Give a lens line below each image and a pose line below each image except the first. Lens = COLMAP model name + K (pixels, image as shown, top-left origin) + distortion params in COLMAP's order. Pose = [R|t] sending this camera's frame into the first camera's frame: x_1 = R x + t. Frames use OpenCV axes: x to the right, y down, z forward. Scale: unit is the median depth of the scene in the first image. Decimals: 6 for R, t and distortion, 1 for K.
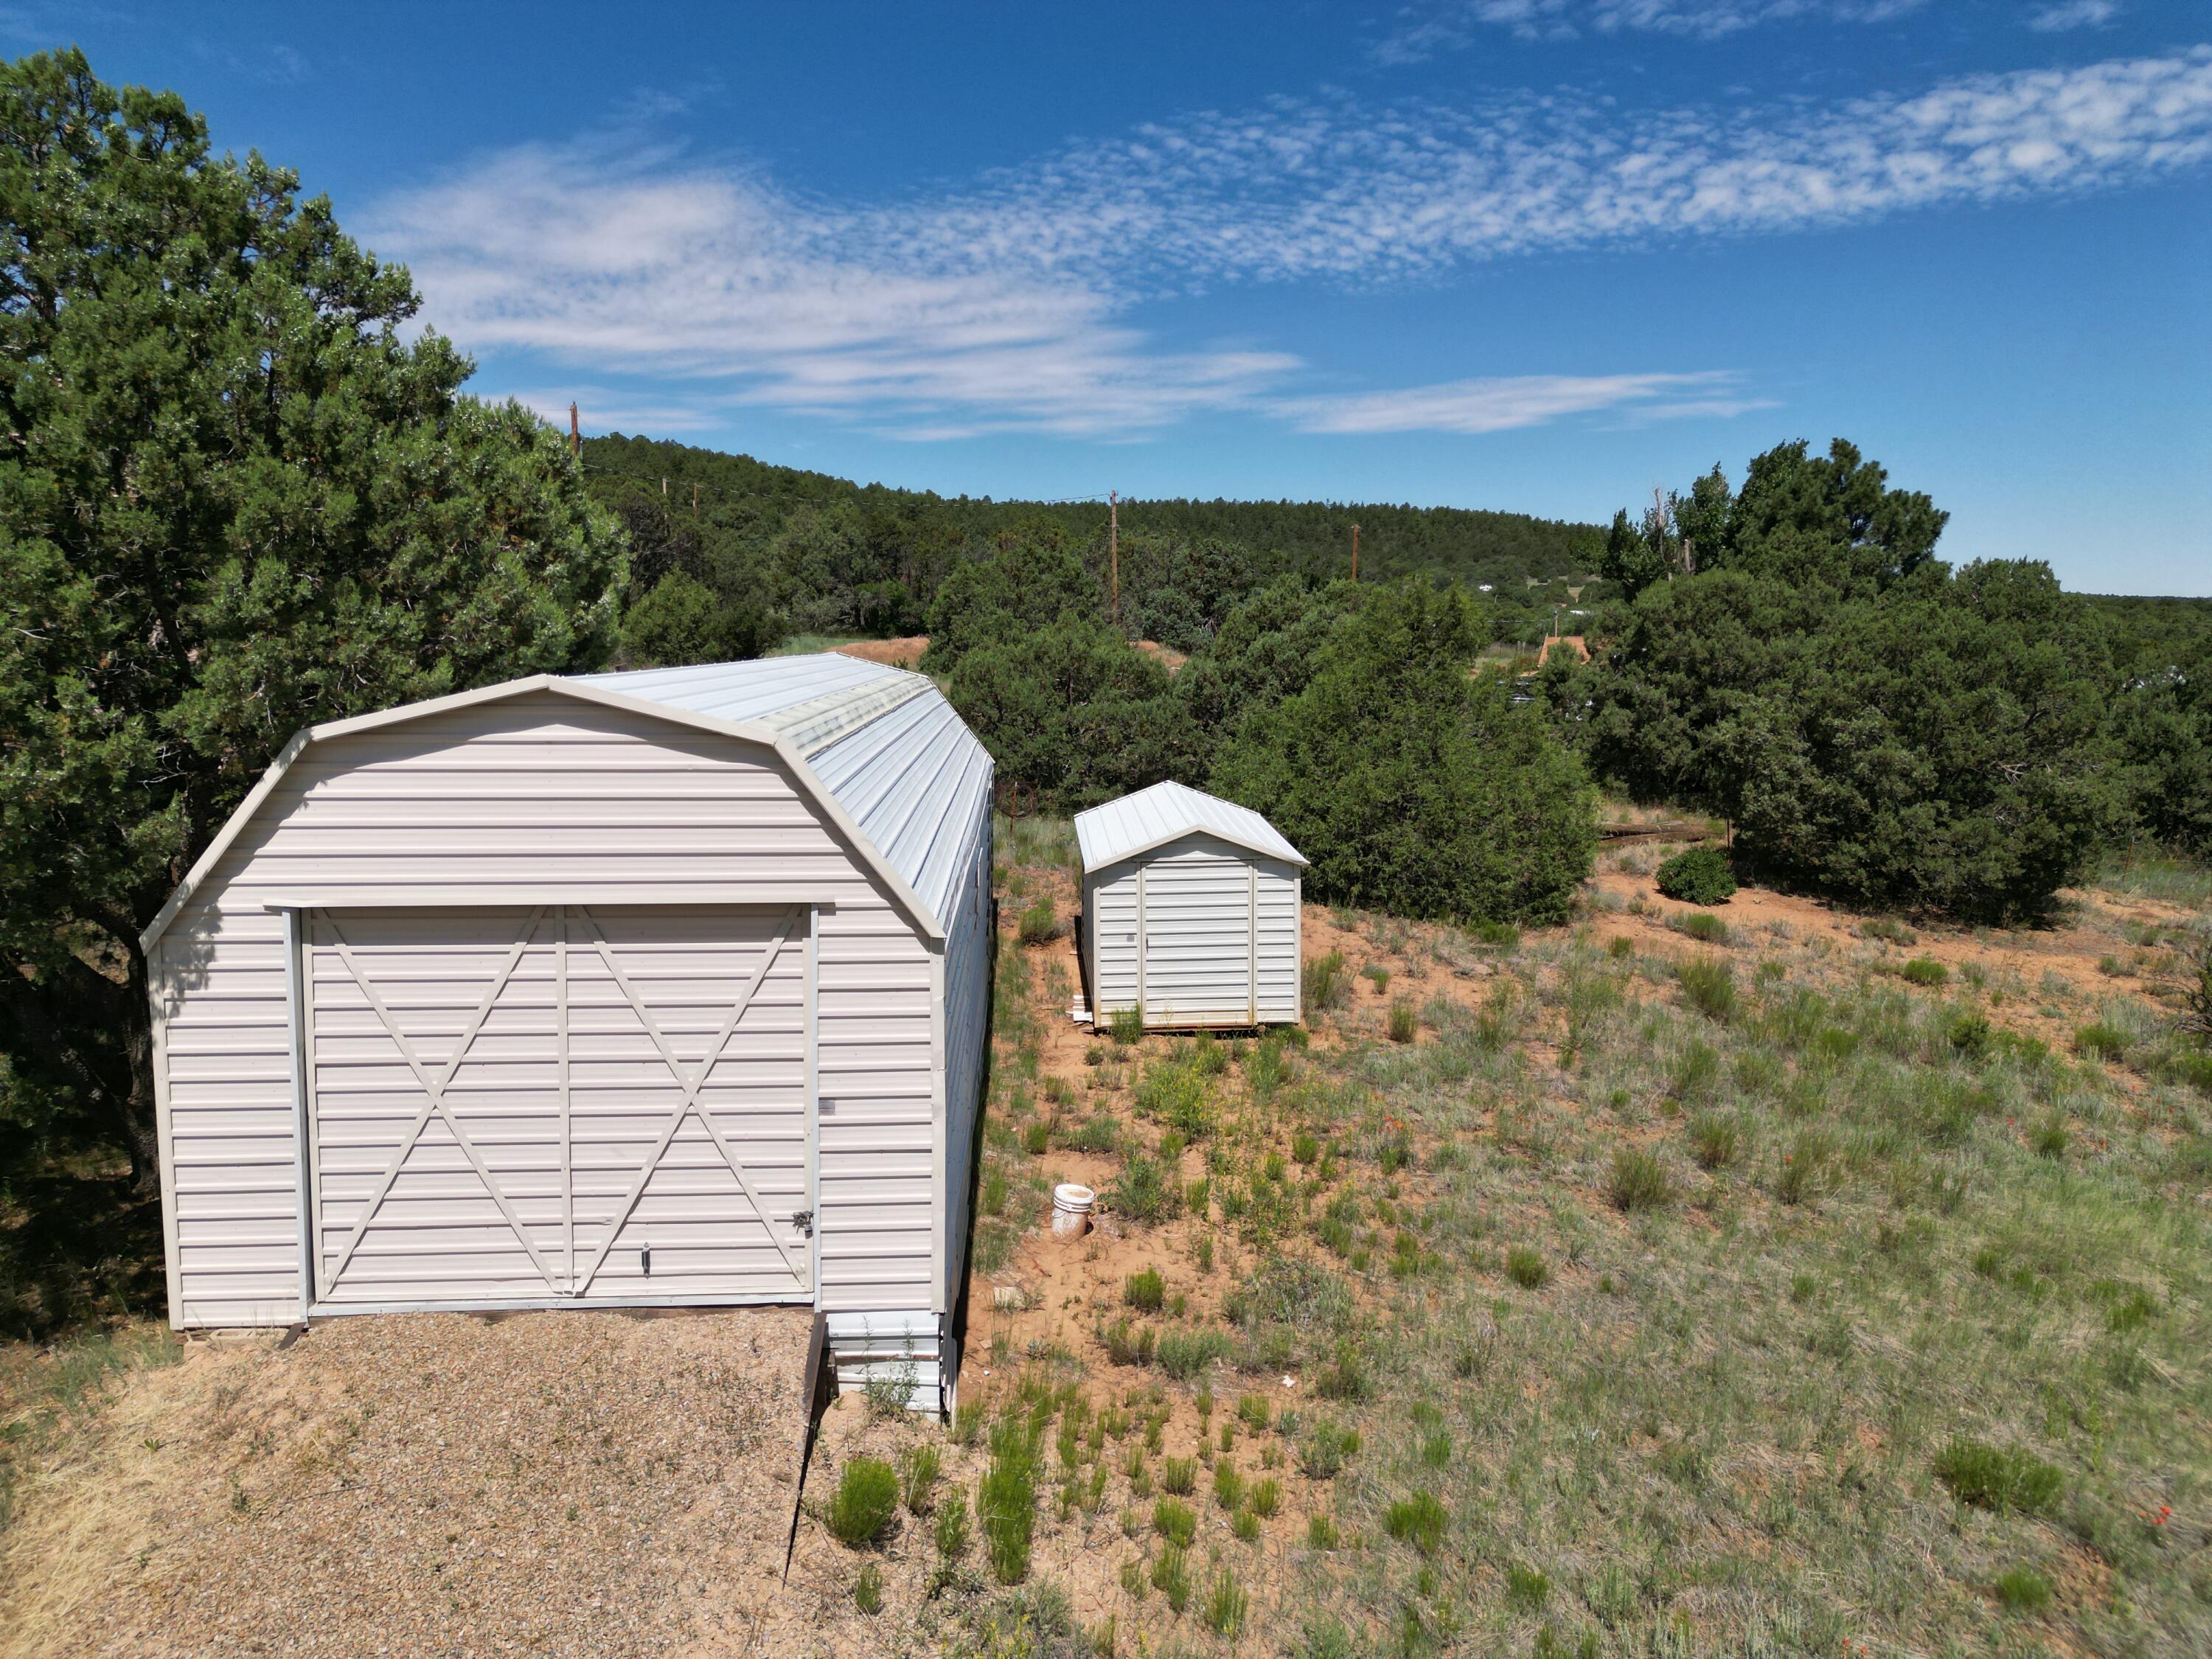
lens RADIAL K [[1565.0, 0, 1106.0], [0, 1565.0, 829.5], [0, 0, 1]] dist [0.038515, -0.006060]
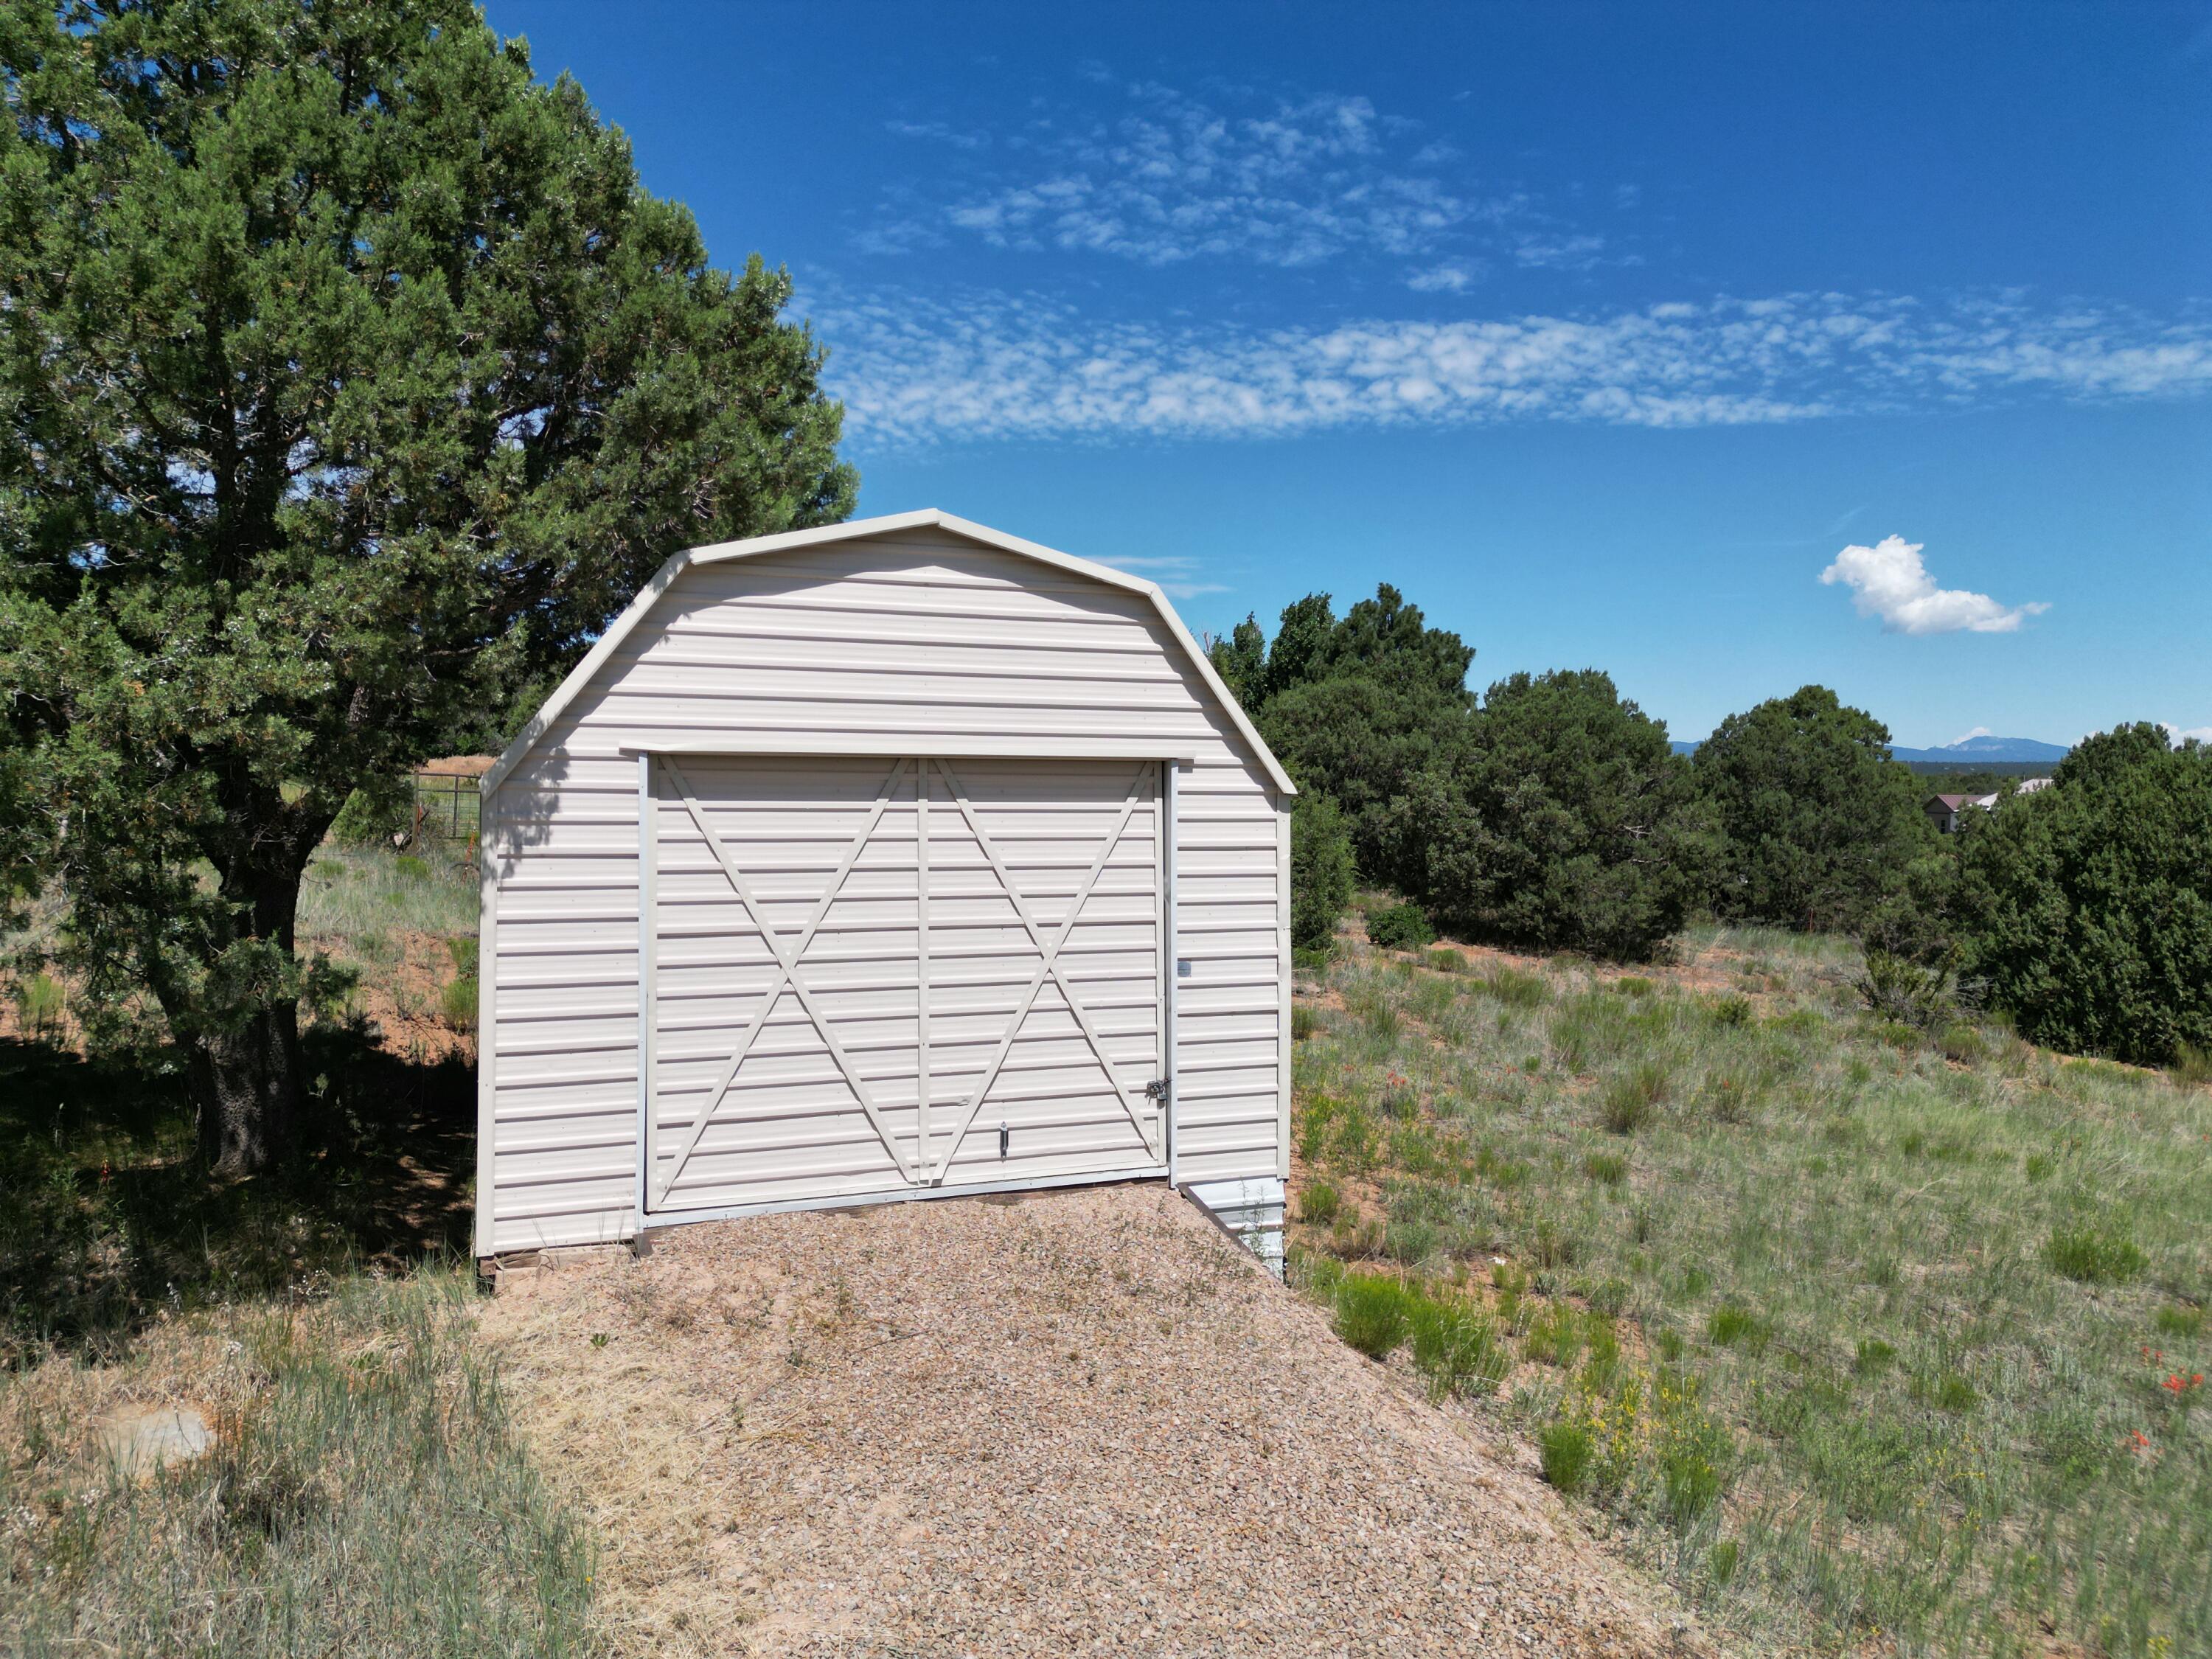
lens RADIAL K [[1553.8, 0, 1106.0], [0, 1553.8, 829.5], [0, 0, 1]] dist [0.130408, -0.177675]
pose [[0.947636, -0.005851, 0.319299, -0.172147], [0.038294, 0.994700, -0.095424, 0.058223], [-0.317048, 0.102654, 0.942838, 0.026351]]
